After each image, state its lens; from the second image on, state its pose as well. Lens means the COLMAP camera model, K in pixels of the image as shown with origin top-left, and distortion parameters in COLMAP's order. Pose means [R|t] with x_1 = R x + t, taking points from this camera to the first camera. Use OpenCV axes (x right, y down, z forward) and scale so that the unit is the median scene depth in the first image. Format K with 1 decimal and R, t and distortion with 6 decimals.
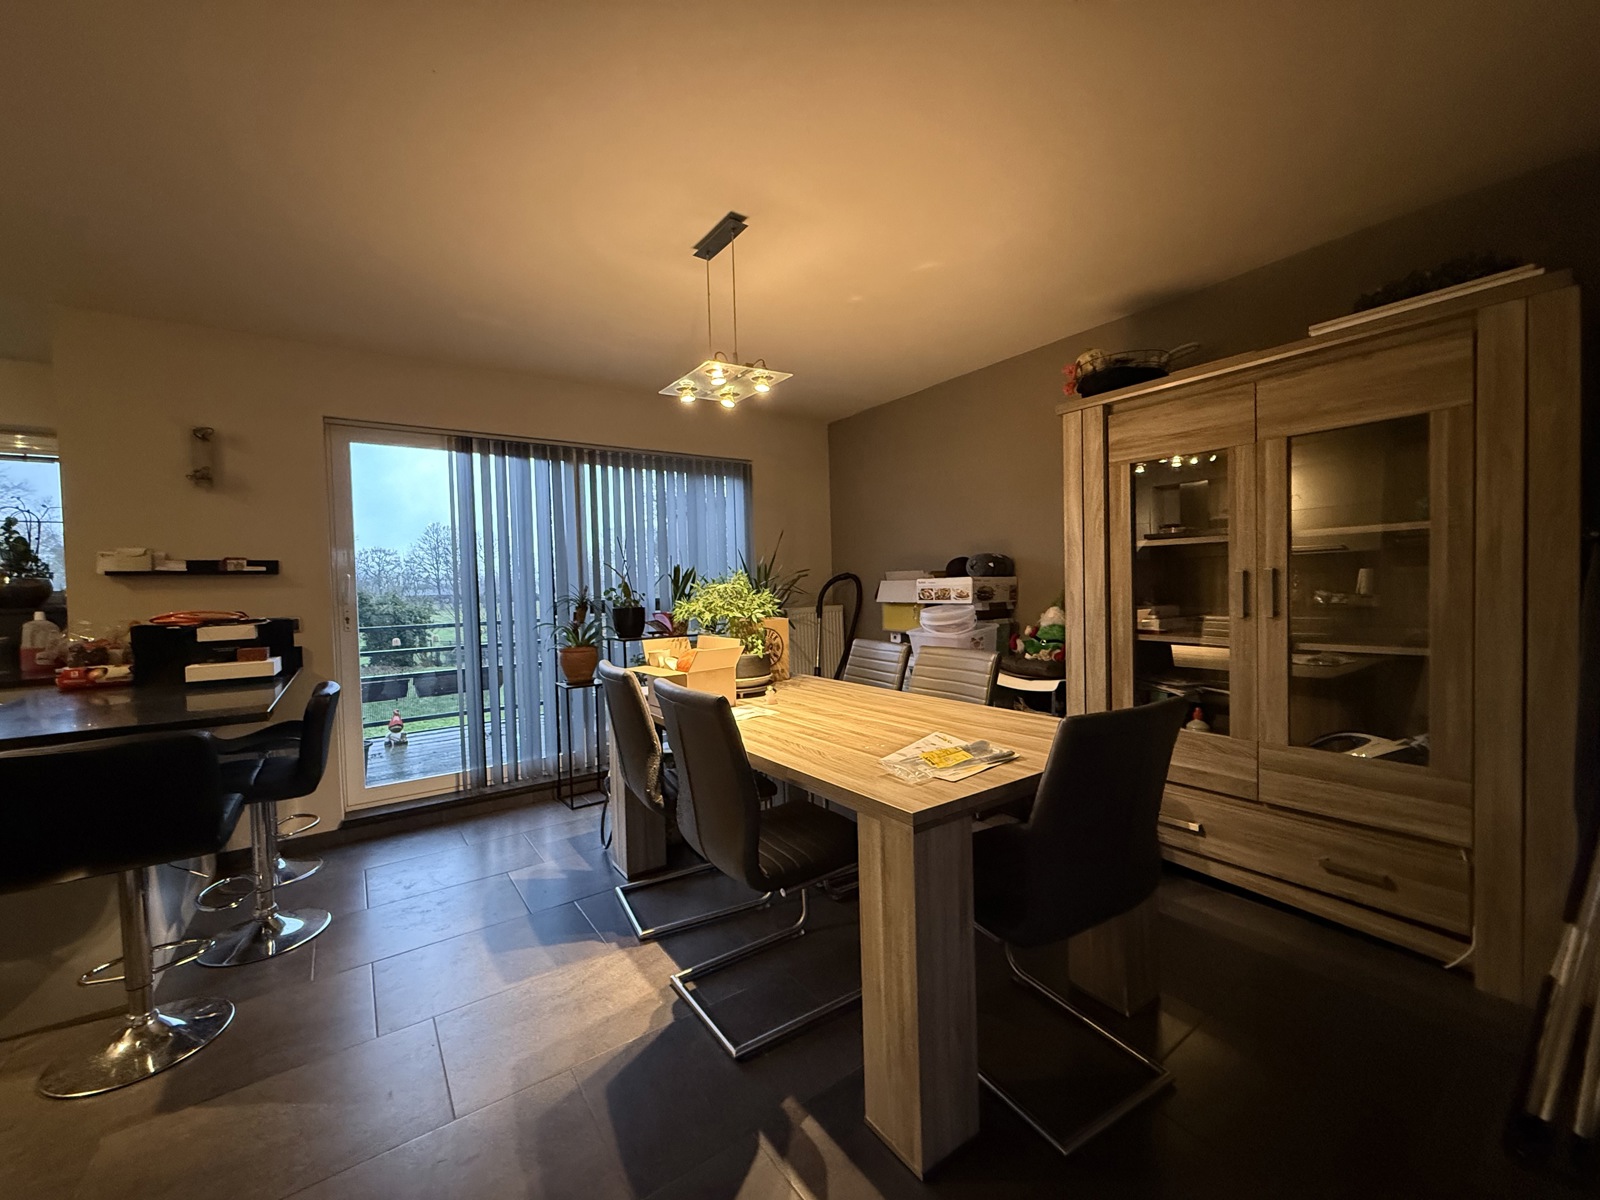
lens RADIAL K [[635.2, 0, 797.4], [0, 635.2, 600.9], [0, 0, 1]] dist [-0.003993, -0.000213]
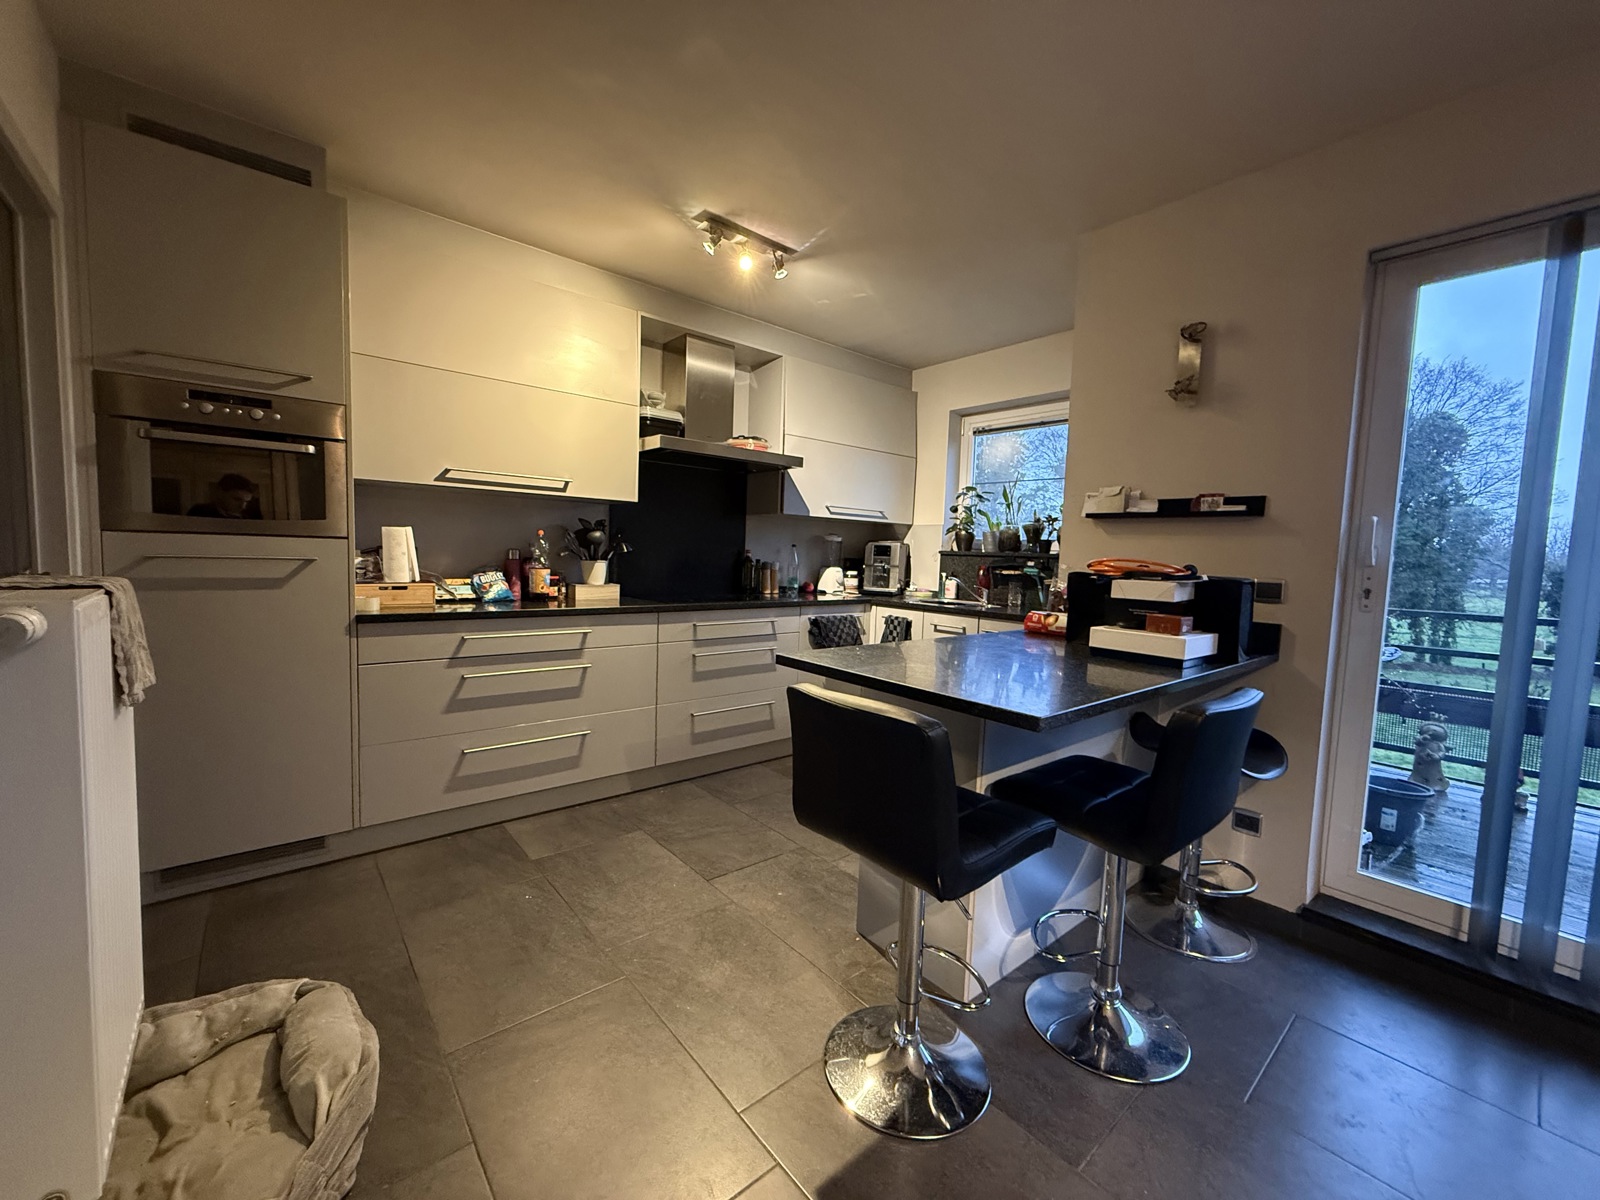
lens RADIAL K [[635.2, 0, 796.0], [0, 635.2, 598.3], [0, 0, 1]] dist [-0.003993, -0.000213]
pose [[0.077446, 0.102989, -0.991663, -0.177044], [-0.062593, 0.993190, 0.098259, 0.011413], [0.995030, 0.054462, 0.083365, 0.470436]]
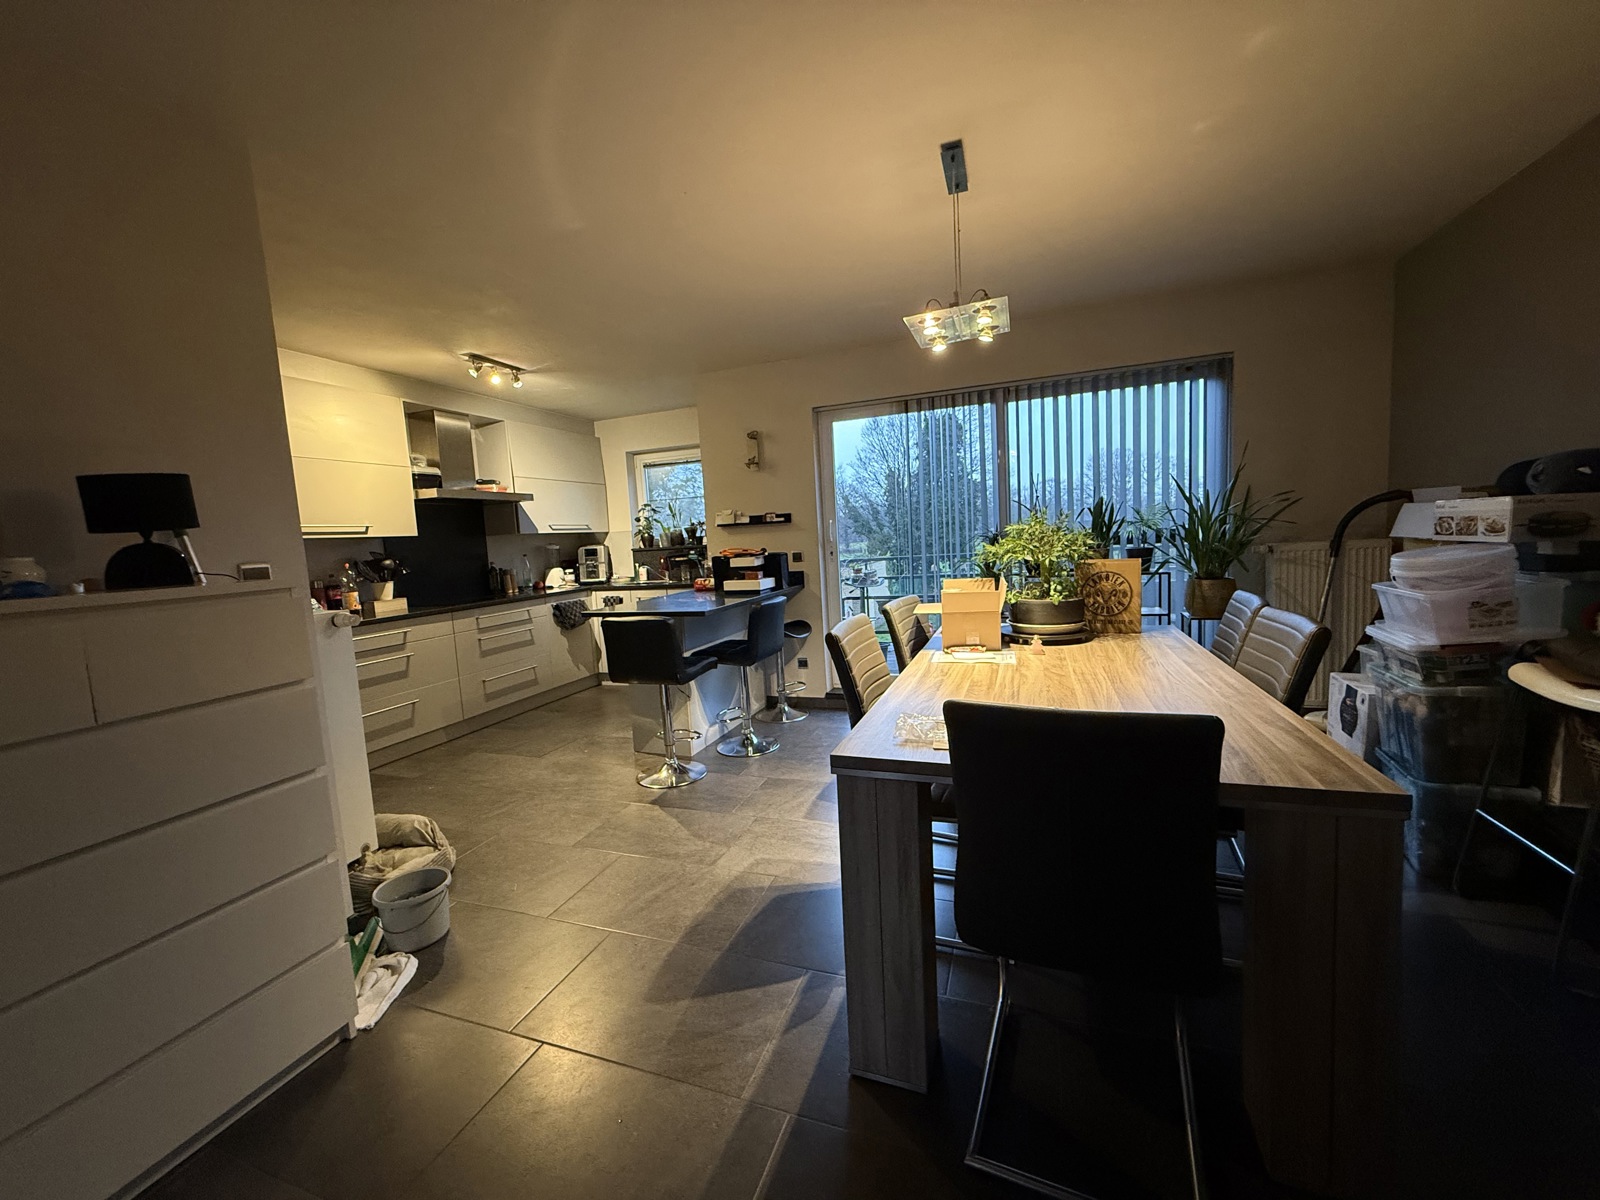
lens RADIAL K [[635.2, 0, 792.3], [0, 635.2, 601.7], [0, 0, 1]] dist [-0.003993, -0.000213]
pose [[0.560440, 0.080516, -0.824272, 0.464327], [0.020173, 0.993641, 0.110776, -0.023343], [0.827949, -0.078711, 0.555252, 0.162082]]
